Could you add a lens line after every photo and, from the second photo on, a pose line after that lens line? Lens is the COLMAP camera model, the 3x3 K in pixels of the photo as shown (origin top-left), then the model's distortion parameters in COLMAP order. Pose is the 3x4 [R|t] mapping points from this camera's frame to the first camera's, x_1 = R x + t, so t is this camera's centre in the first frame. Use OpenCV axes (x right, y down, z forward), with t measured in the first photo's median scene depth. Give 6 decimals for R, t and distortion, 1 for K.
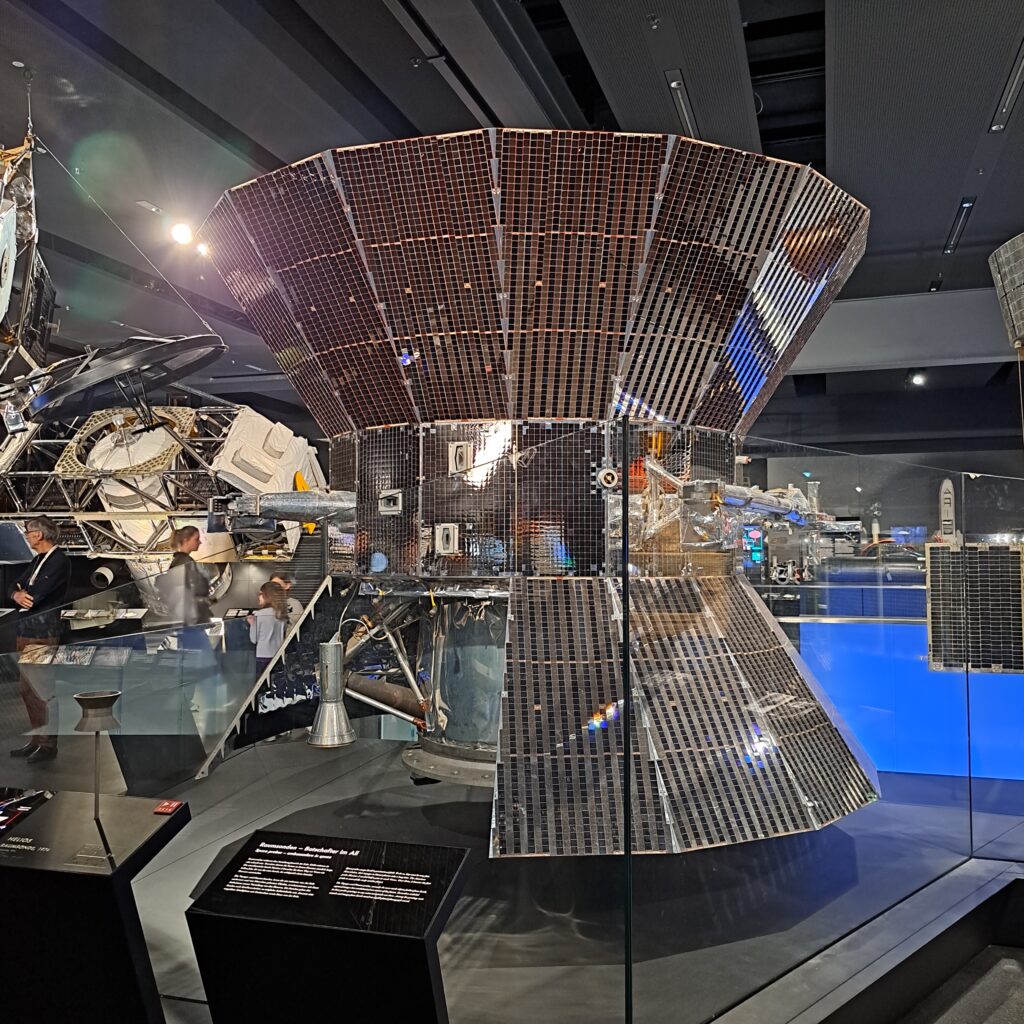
lens RADIAL K [[989.7, 0, 528.9], [0, 989.7, 535.3], [0, 0, 1]] dist [0.091481, -0.107137]
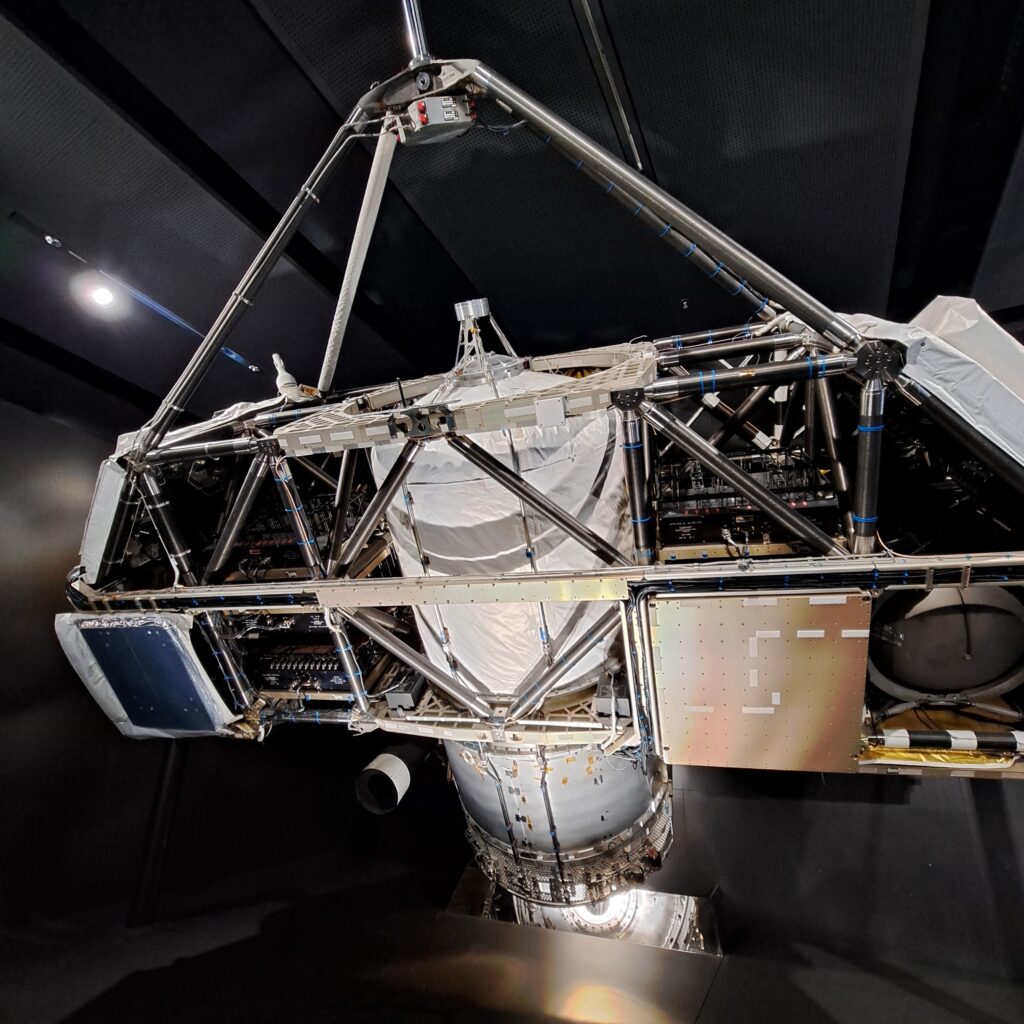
lens RADIAL K [[539.3, 0, 512.0], [0, 539.3, 512.0], [0, 0, 1]] dist [0.000065, -0.000273]
pose [[0.979891, -0.037534, -0.195970, -0.350258], [-0.028339, 0.946012, -0.322891, 0.009388], [0.197509, 0.321952, 0.925925, 0.826833]]
